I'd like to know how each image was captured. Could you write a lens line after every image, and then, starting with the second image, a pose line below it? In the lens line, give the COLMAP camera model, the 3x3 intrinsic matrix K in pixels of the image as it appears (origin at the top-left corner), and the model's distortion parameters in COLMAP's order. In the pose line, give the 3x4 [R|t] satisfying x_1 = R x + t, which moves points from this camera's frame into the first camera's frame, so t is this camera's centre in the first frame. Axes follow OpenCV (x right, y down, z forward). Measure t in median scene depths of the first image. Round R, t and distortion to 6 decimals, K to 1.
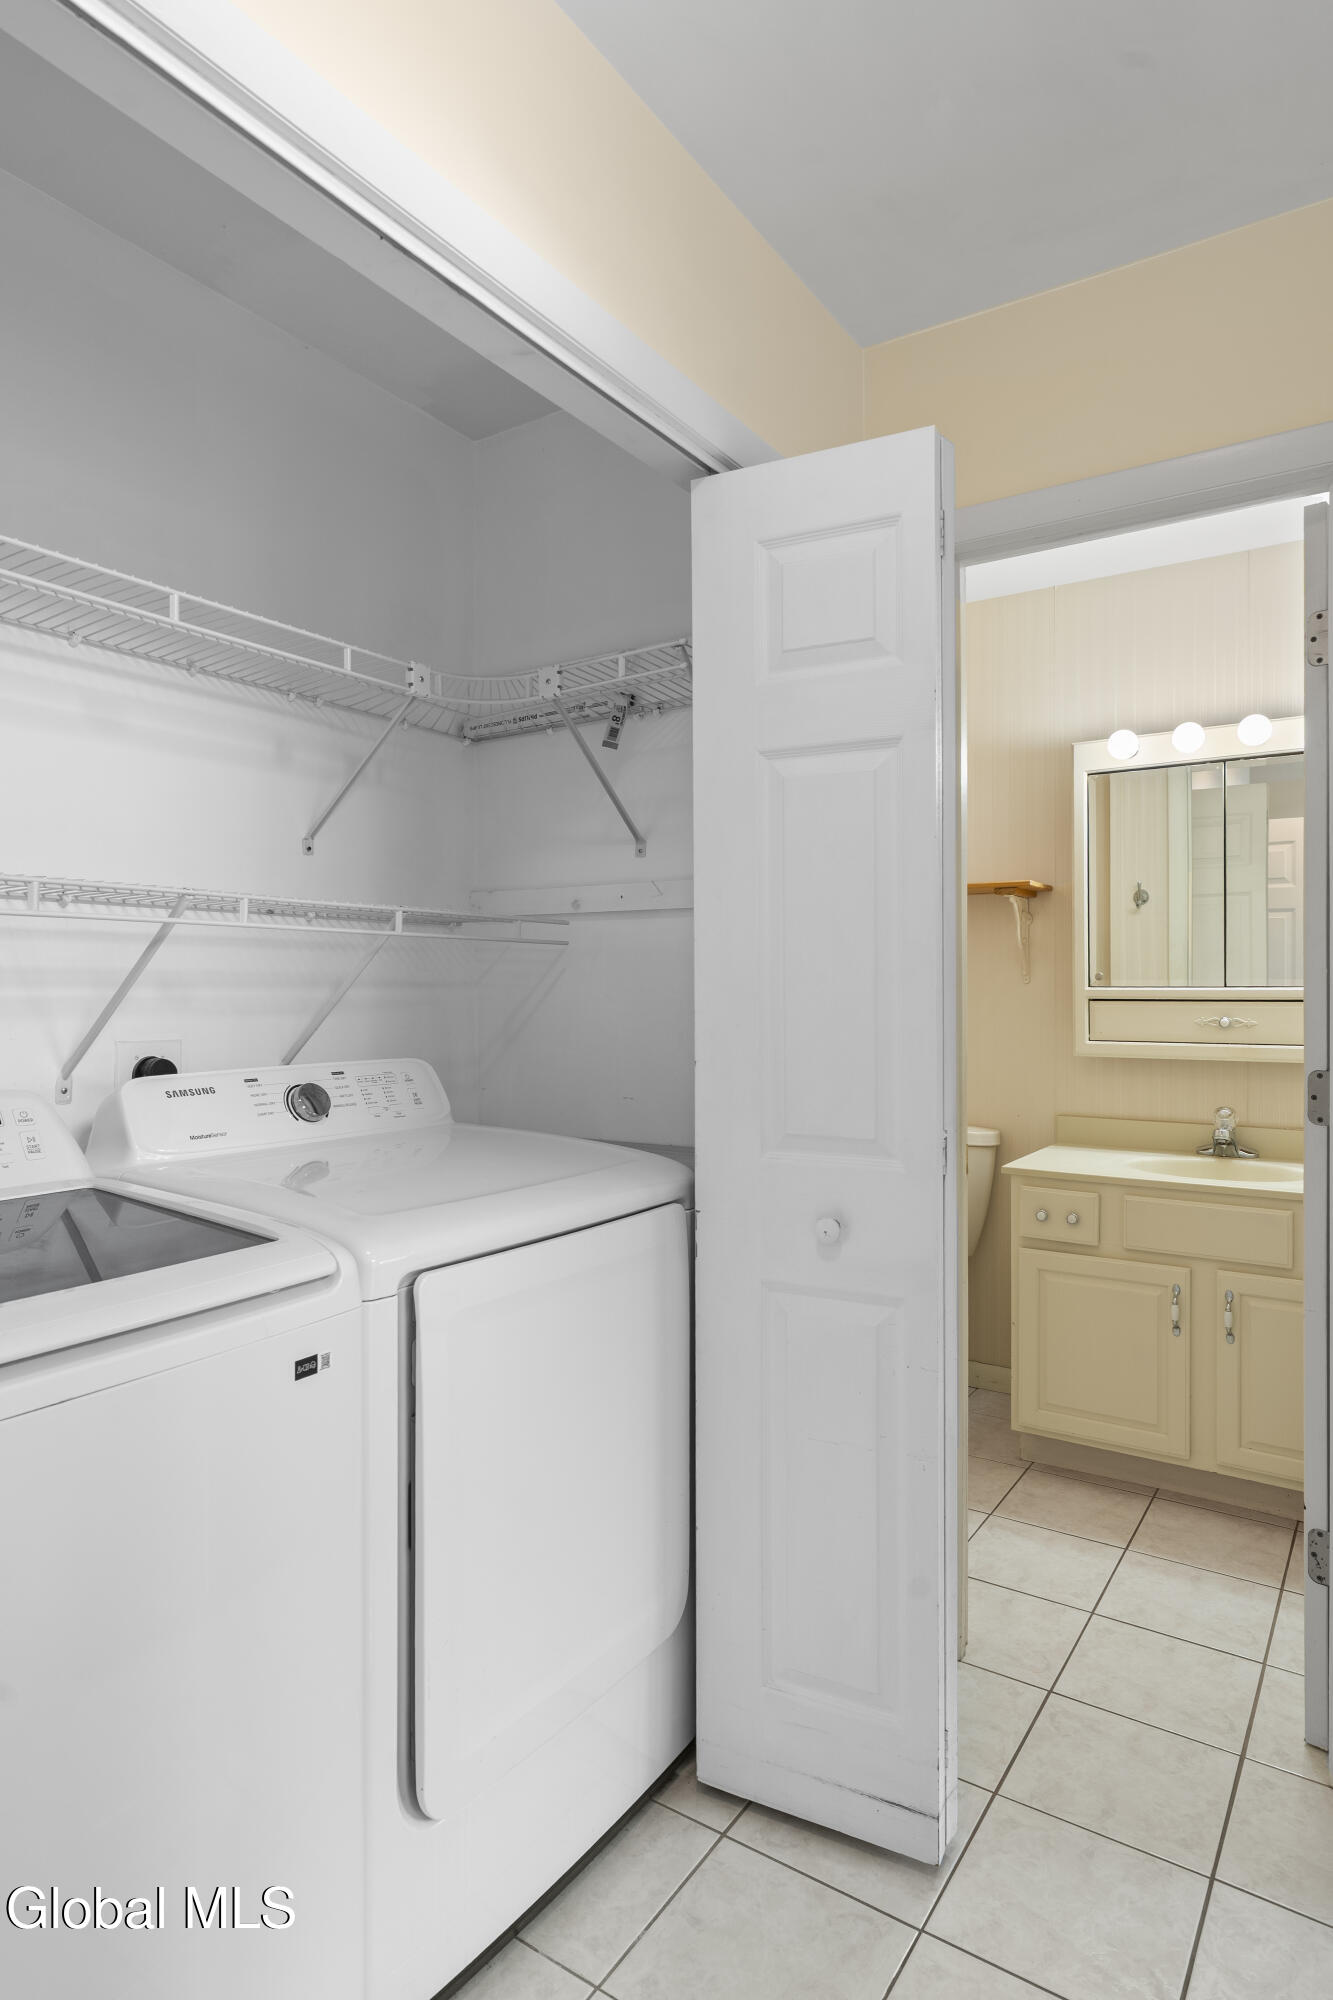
lens RADIAL K [[1137.4, 0, 672.6], [0, 1137.4, 1001.1], [0, 0, 1]] dist [0.000923, -0.000090]
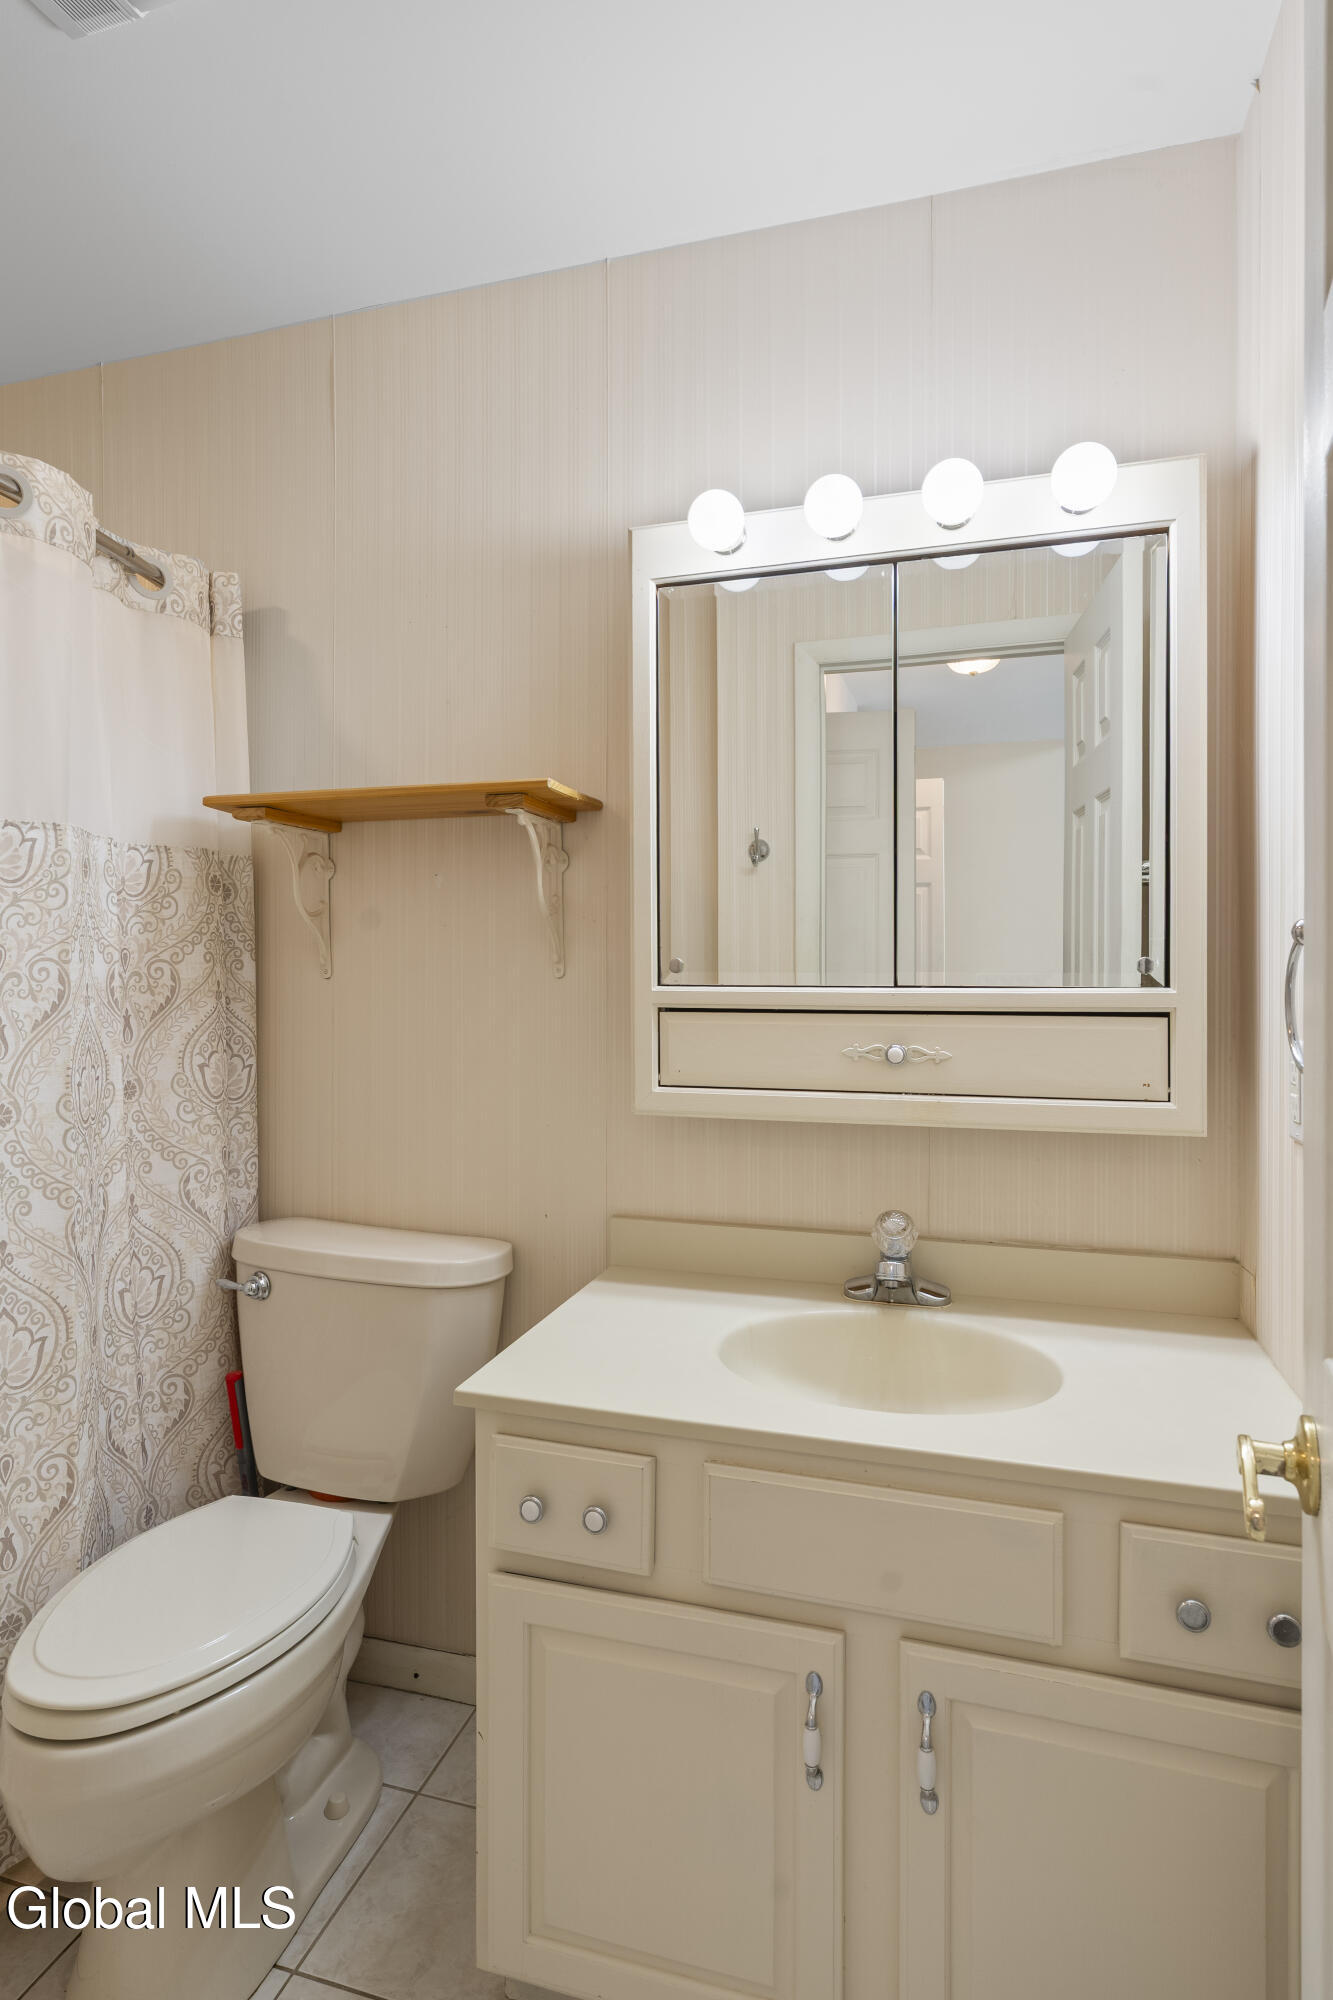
lens RADIAL K [[1072.5, 0, 664.3], [0, 1072.5, 991.8], [0, 0, 1]] dist [-0.003799, -0.000107]
pose [[0.958103, -0.003553, 0.286402, 0.235503], [0.001624, 0.999974, 0.006974, -0.013783], [-0.286419, -0.006217, 0.958084, 0.543187]]
